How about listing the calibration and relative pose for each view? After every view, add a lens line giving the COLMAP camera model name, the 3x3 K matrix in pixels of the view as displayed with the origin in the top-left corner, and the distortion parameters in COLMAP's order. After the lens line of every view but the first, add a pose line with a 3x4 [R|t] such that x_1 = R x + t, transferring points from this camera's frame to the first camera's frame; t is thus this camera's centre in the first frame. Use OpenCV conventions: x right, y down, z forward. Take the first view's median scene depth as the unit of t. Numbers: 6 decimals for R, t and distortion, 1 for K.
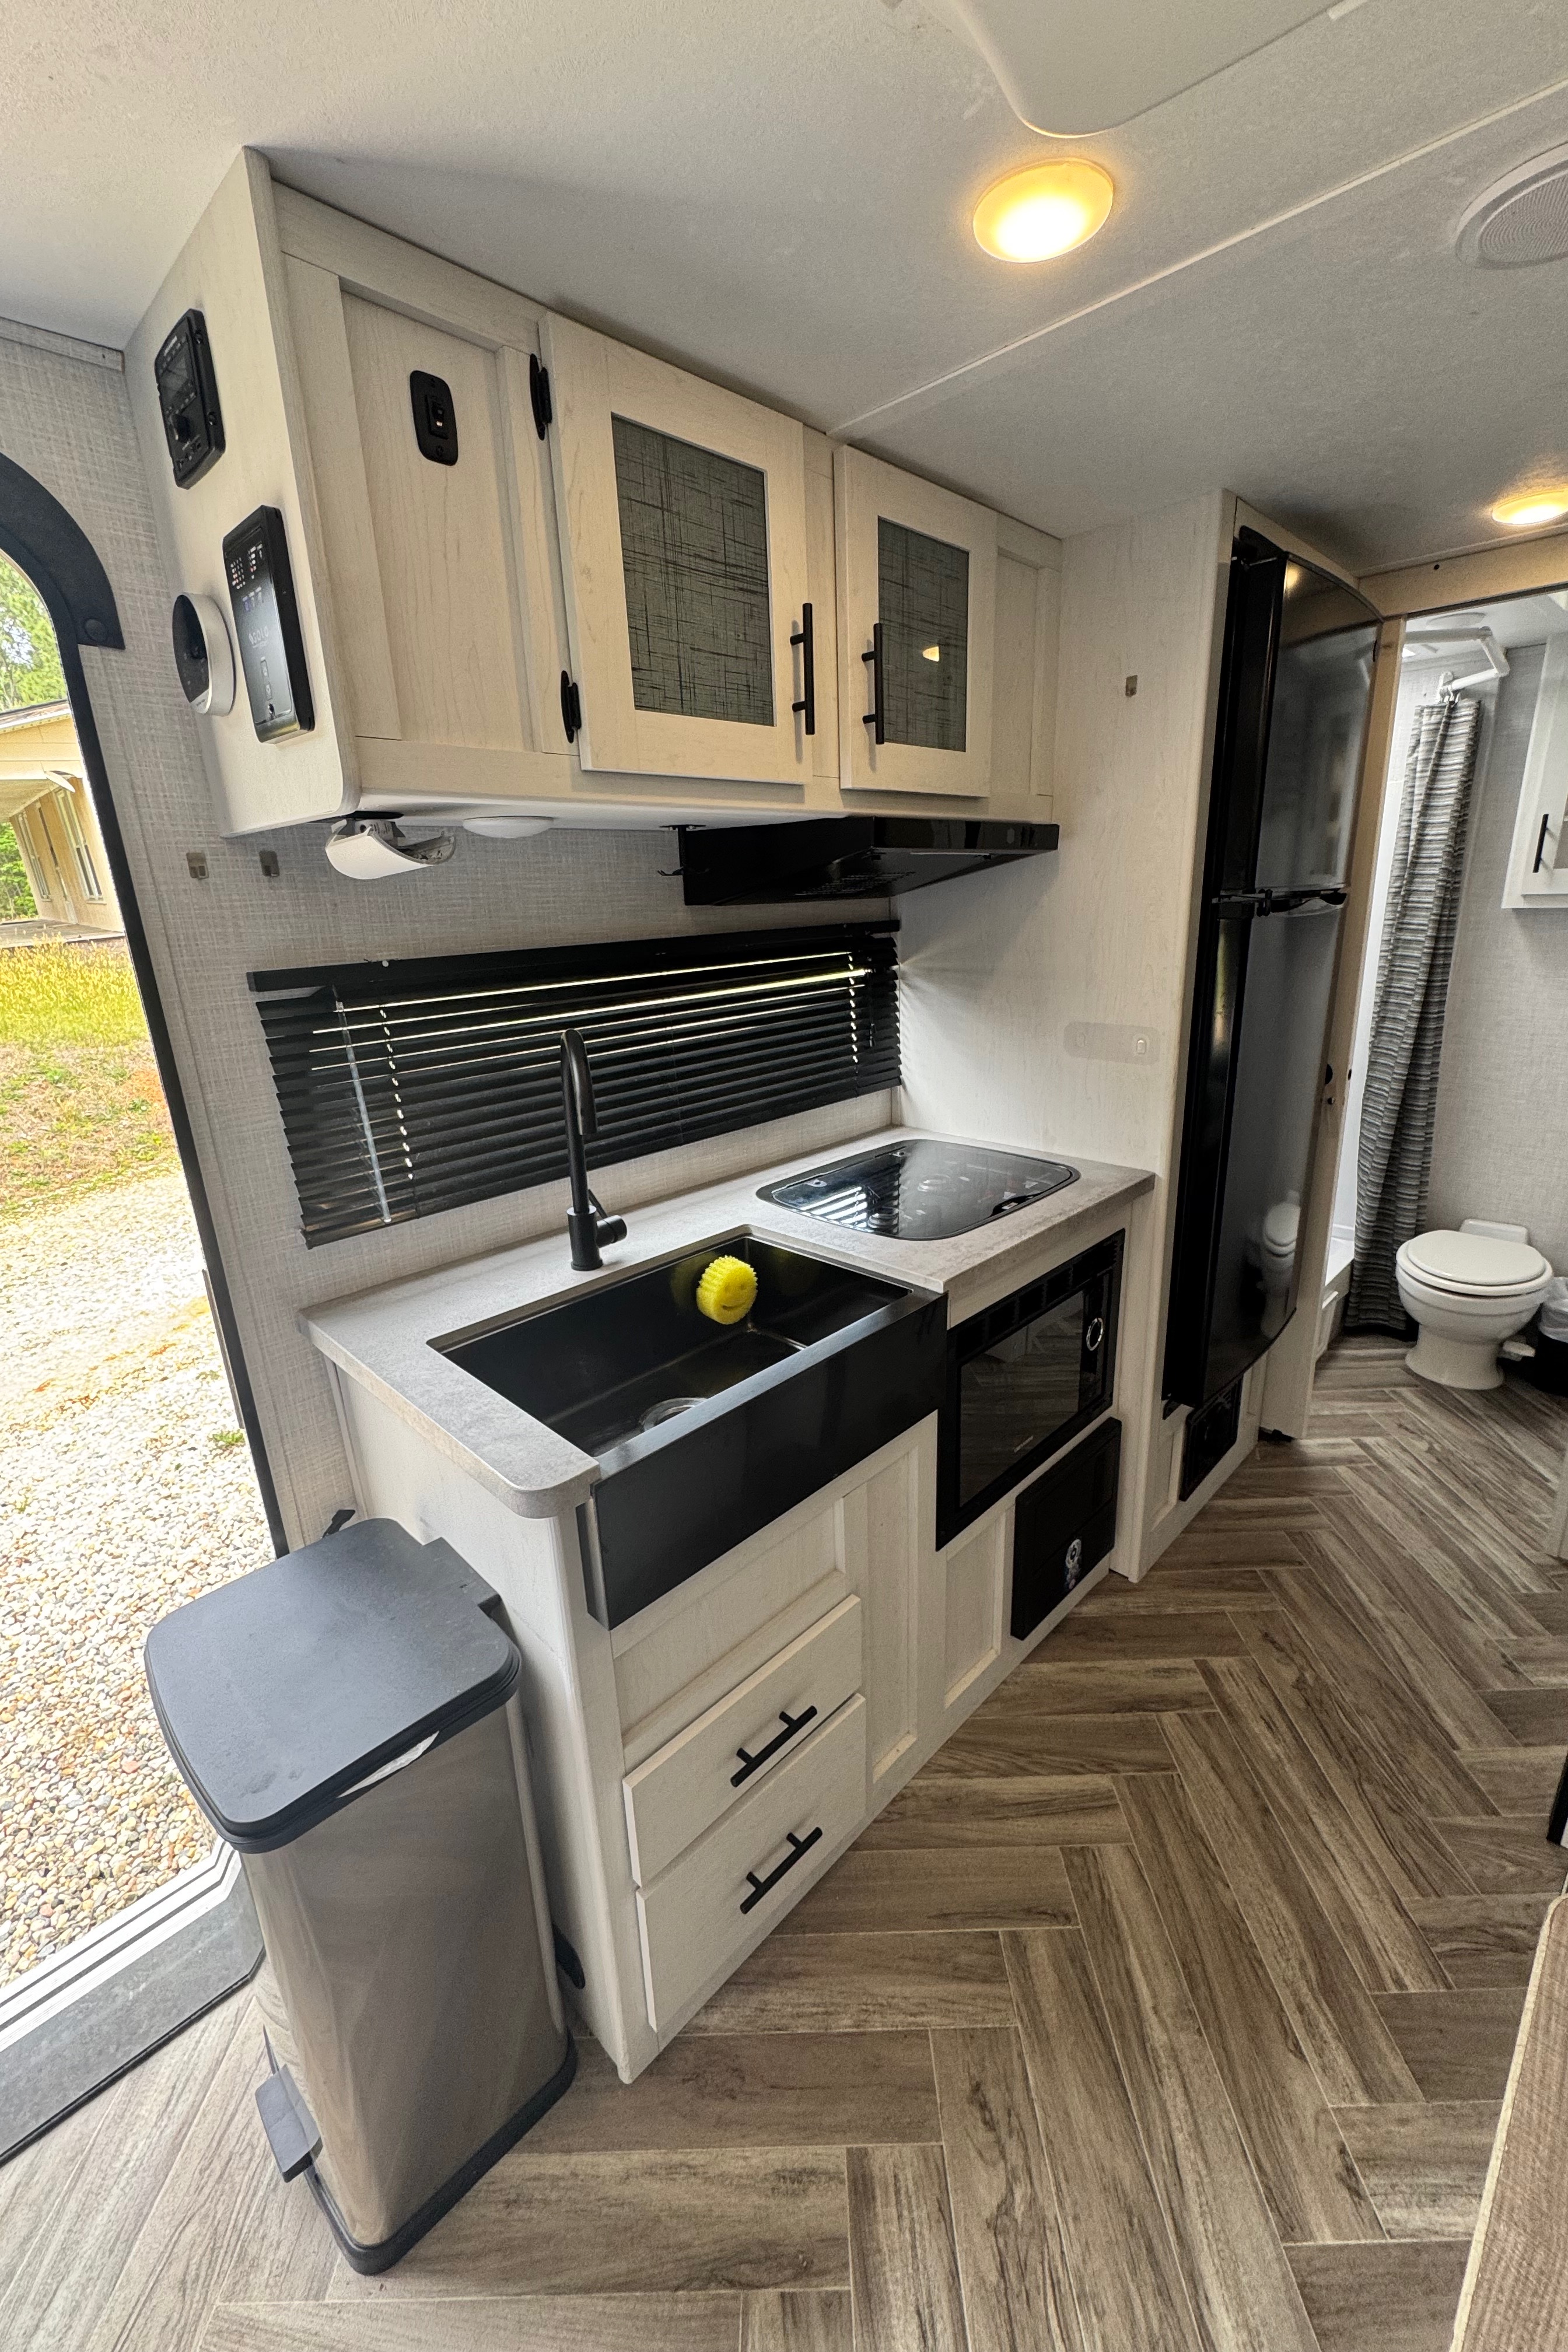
lens RADIAL K [[945.4, 0, 784.0], [0, 945.4, 1176.0], [0, 0, 1]] dist [0.000309, -0.000555]
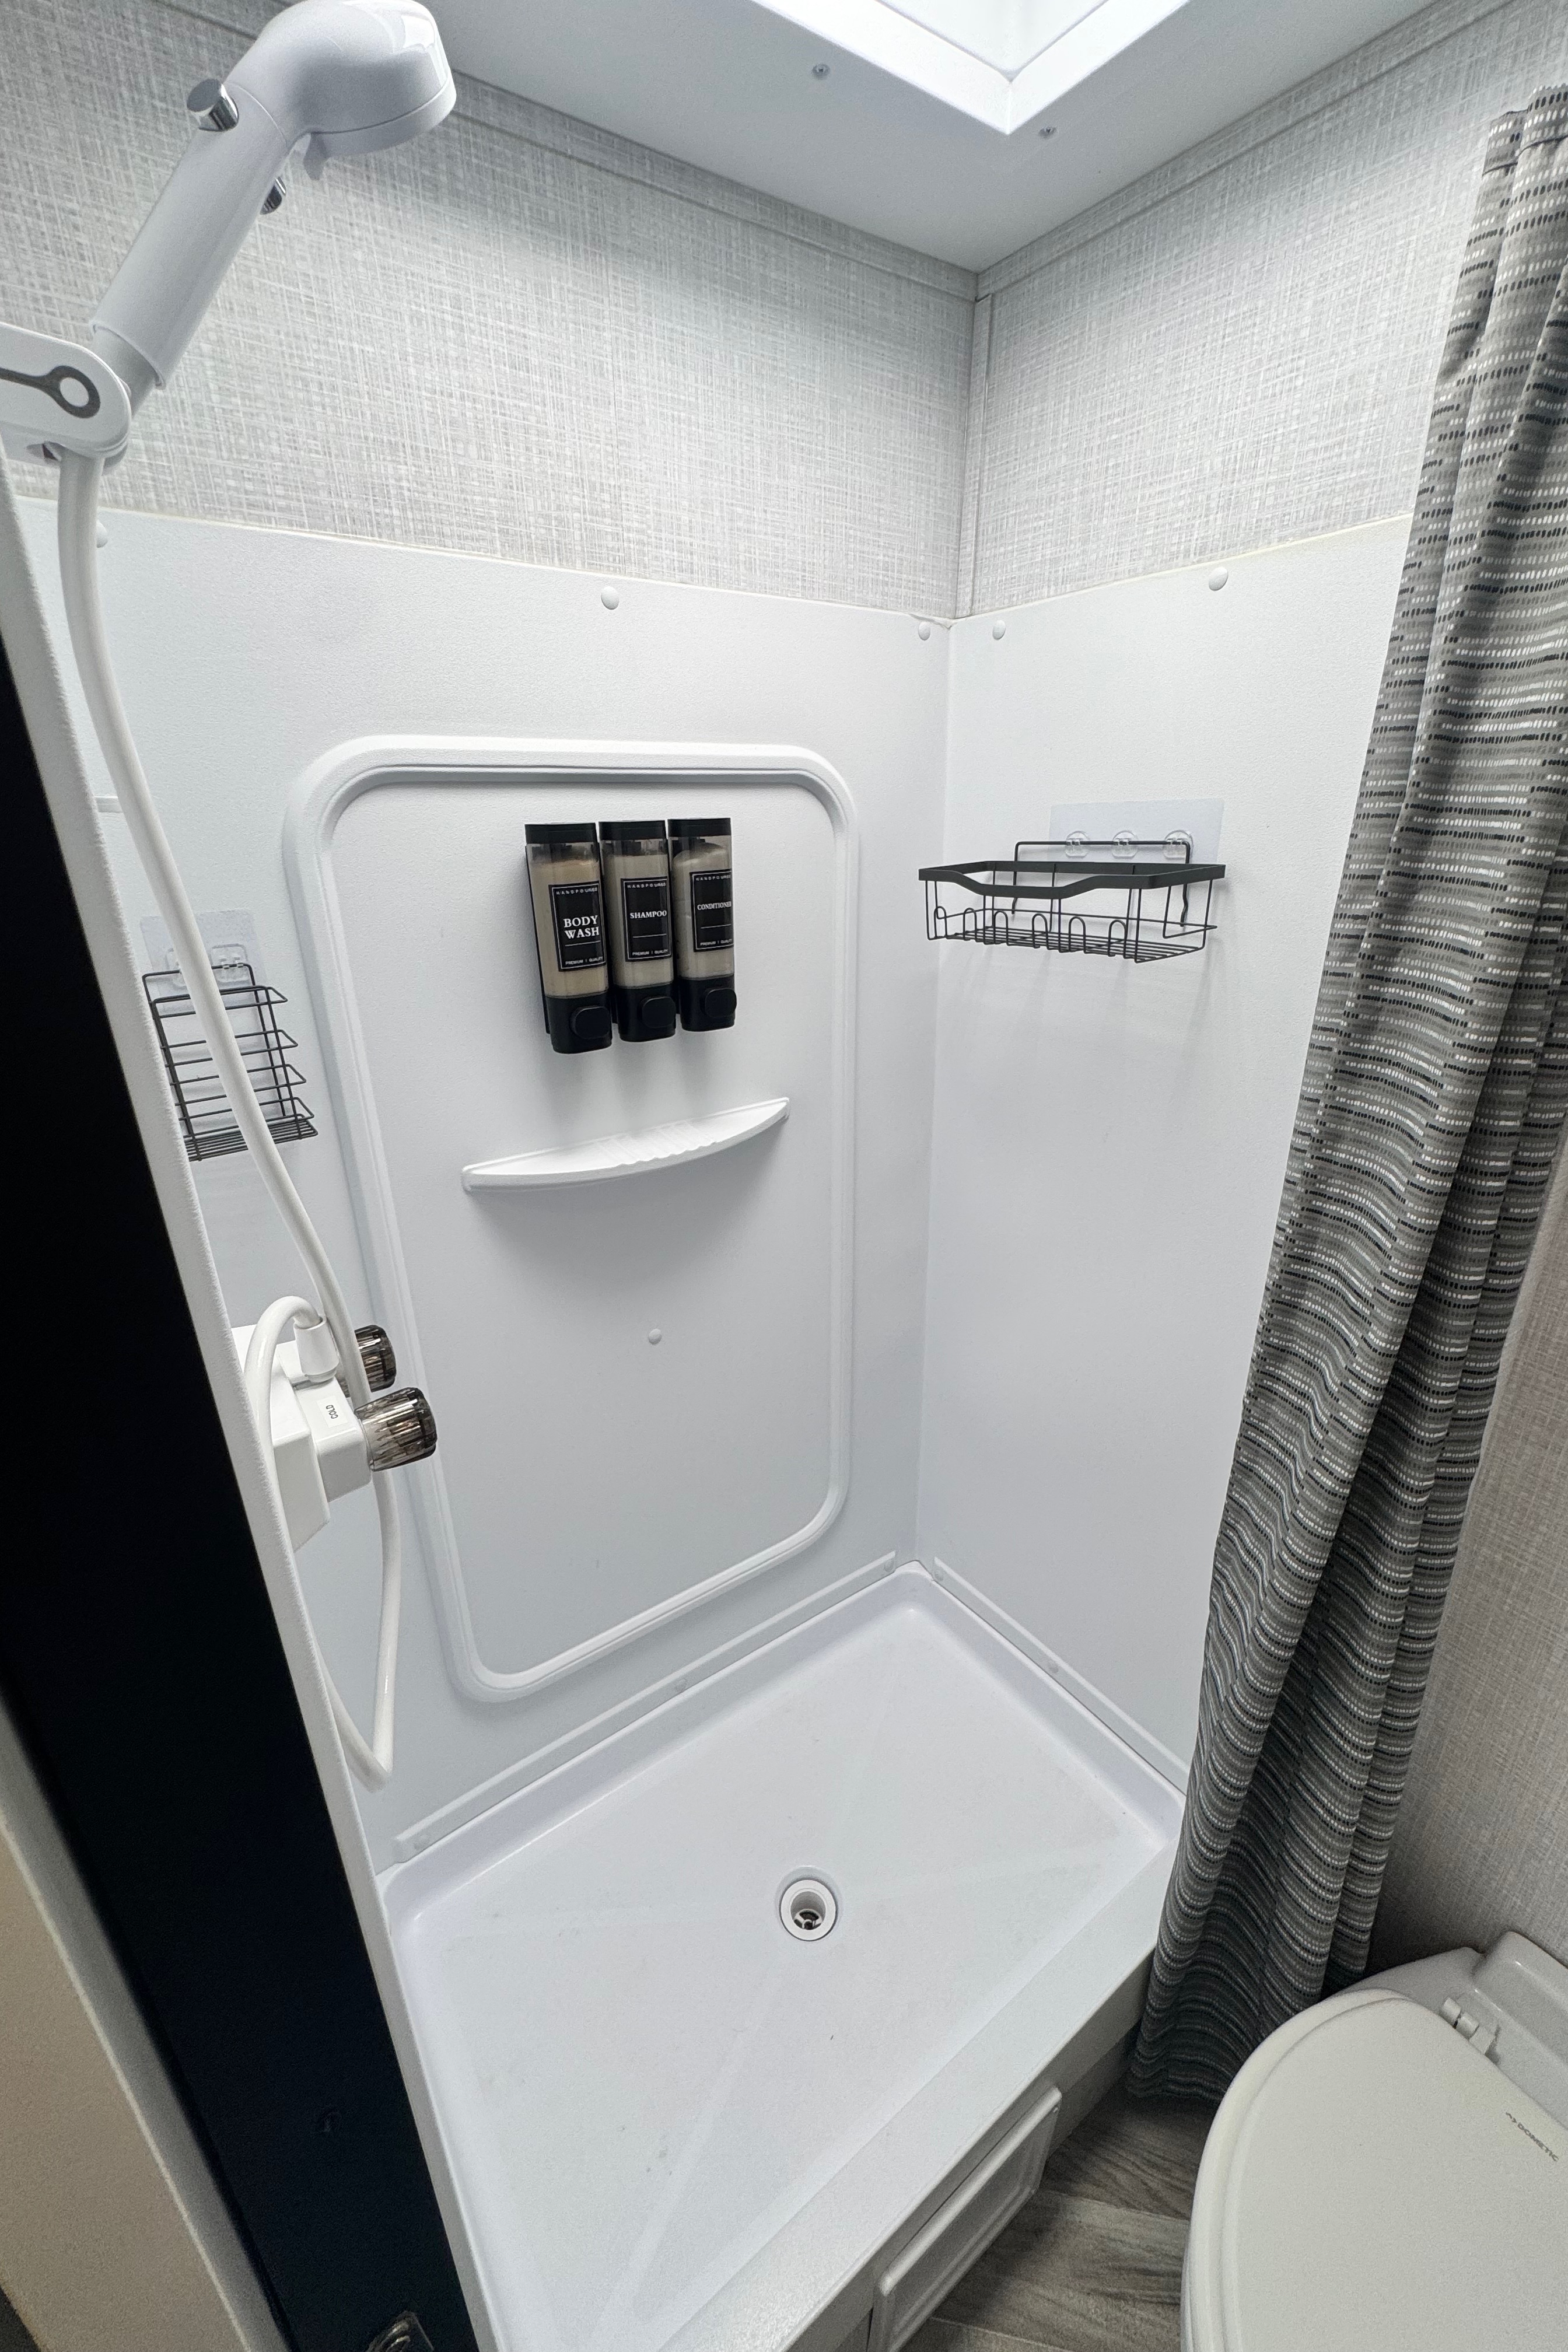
lens RADIAL K [[945.4, 0, 784.0], [0, 945.4, 1176.0], [0, 0, 1]] dist [0.000309, -0.000555]
pose [[0.996408, 0.055575, -0.063892, 0.514356], [-0.050077, 0.995151, 0.084659, -0.249644], [0.068287, -0.081156, 0.994359, 0.722577]]
